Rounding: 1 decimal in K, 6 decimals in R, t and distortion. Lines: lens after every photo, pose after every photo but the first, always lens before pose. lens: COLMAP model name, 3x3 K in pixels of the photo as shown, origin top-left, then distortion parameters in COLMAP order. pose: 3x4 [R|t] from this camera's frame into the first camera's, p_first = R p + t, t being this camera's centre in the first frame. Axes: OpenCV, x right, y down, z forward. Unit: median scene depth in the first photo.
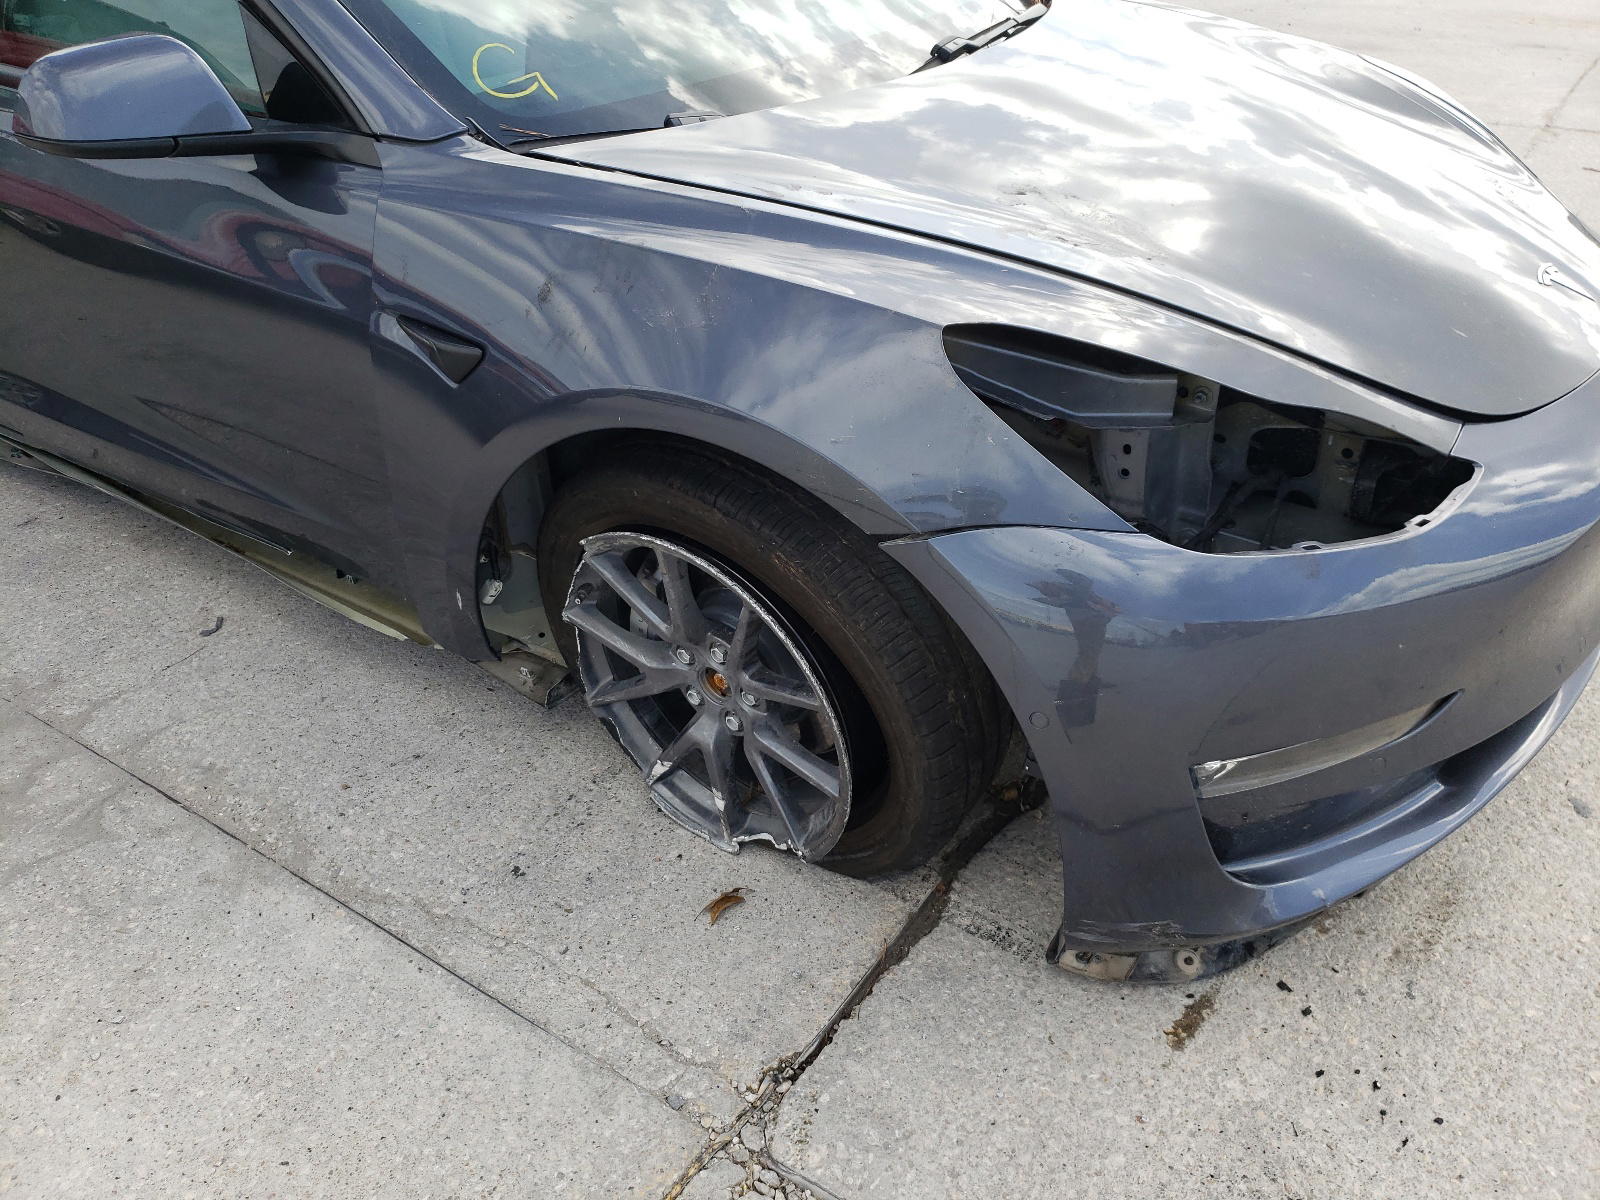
lens RADIAL K [[1238.5, 0, 801.0], [0, 1238.5, 553.7], [0, 0, 1]] dist [-0.008271, 0.031102]
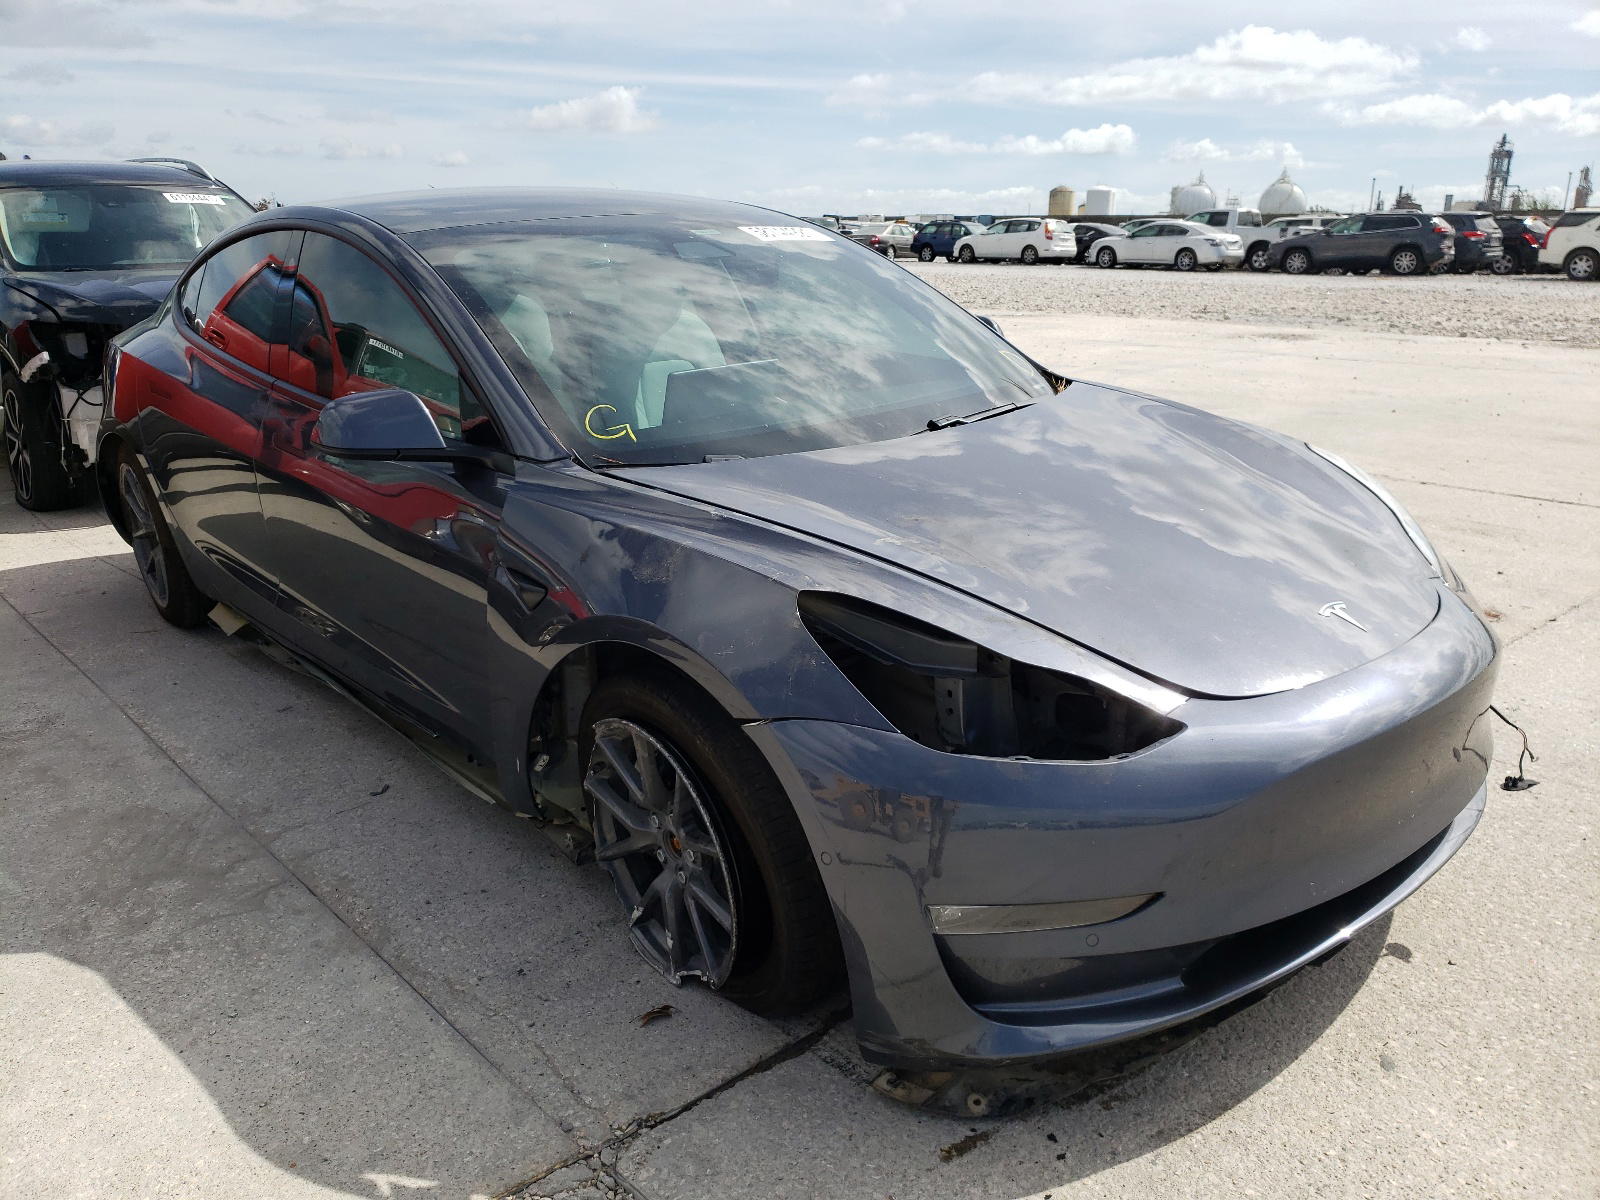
lens RADIAL K [[1238.5, 0, 801.0], [0, 1238.5, 553.7], [0, 0, 1]] dist [-0.008271, 0.031102]
pose [[0.972123, 0.075107, -0.222116, 0.371233], [-0.131654, 0.958726, -0.252016, 0.131131], [0.194021, 0.274233, 0.941888, -0.379981]]
